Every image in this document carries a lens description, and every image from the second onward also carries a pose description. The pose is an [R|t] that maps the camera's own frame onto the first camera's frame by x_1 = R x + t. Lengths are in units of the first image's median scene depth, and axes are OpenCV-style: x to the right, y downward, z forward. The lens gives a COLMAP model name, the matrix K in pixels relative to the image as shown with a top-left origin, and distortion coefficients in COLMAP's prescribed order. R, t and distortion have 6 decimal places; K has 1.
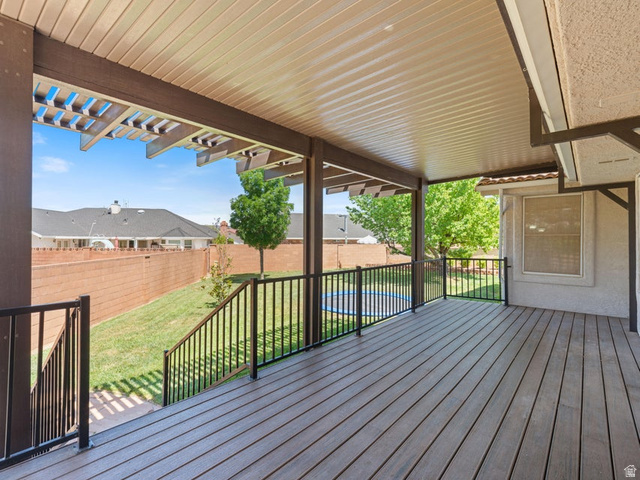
lens RADIAL K [[314.4, 0, 319.7], [0, 314.4, 240.0], [0, 0, 1]] dist [0.004176, 0.000257]
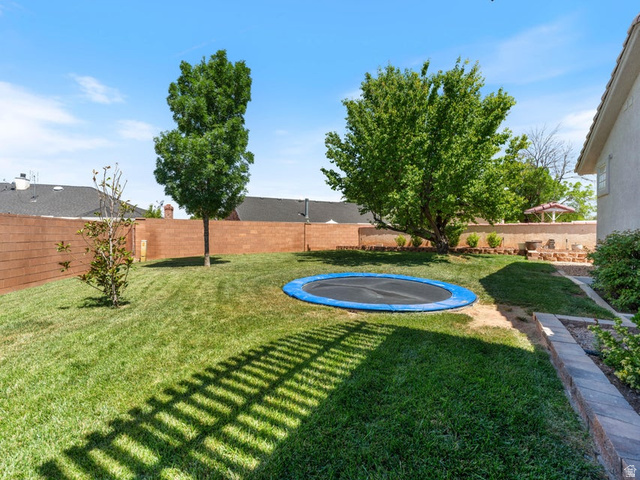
lens RADIAL K [[293.4, 0, 319.0], [0, 293.4, 236.1], [0, 0, 1]] dist [-0.000016, -0.000817]
pose [[0.987684, -0.000045, 0.156464, -0.037250], [-0.000685, 0.999989, 0.004616, 0.060420], [-0.156463, -0.004667, 0.987673, 0.292834]]
